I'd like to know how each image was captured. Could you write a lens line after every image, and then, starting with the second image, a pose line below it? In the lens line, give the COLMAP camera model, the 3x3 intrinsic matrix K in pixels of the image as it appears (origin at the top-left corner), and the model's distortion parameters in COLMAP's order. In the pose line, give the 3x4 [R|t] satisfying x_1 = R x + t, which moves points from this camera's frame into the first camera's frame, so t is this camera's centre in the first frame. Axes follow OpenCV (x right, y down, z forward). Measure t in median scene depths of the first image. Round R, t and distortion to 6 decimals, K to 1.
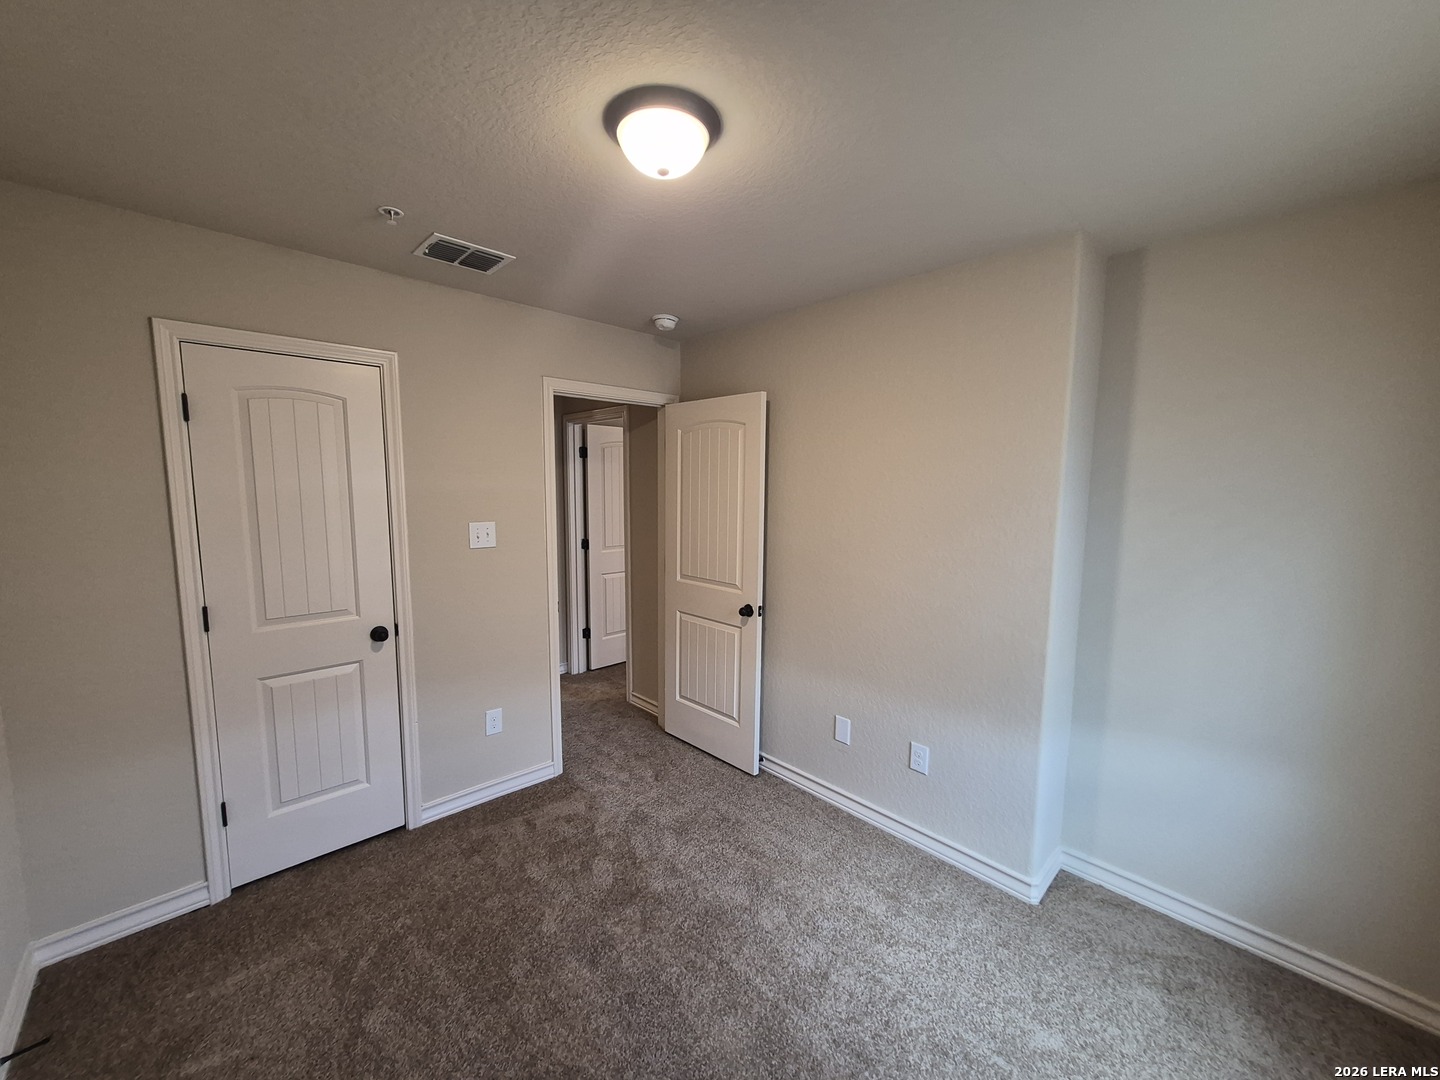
lens RADIAL K [[567.2, 0, 712.7], [0, 567.2, 547.0], [0, 0, 1]] dist [0.008354, -0.000576]
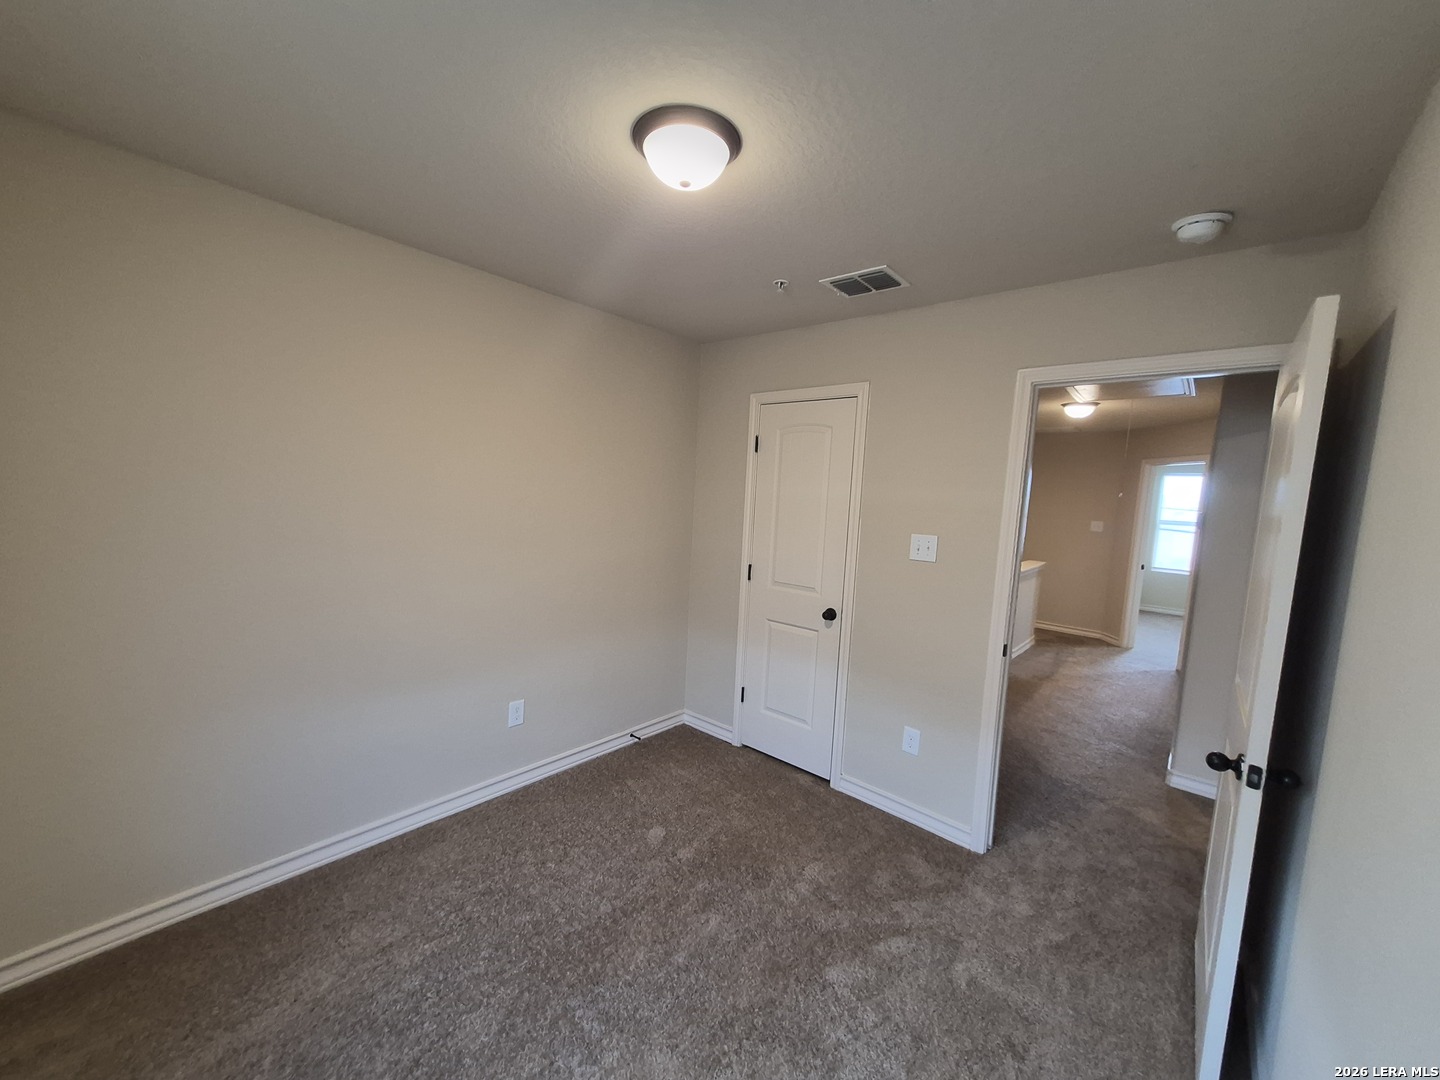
lens RADIAL K [[567.2, 0, 712.7], [0, 567.2, 547.0], [0, 0, 1]] dist [0.008354, -0.000576]
pose [[0.090979, 0.094208, -0.991387, 0.593148], [-0.160964, 0.983816, 0.078717, -0.045506], [0.982758, 0.152416, 0.104671, 0.597588]]
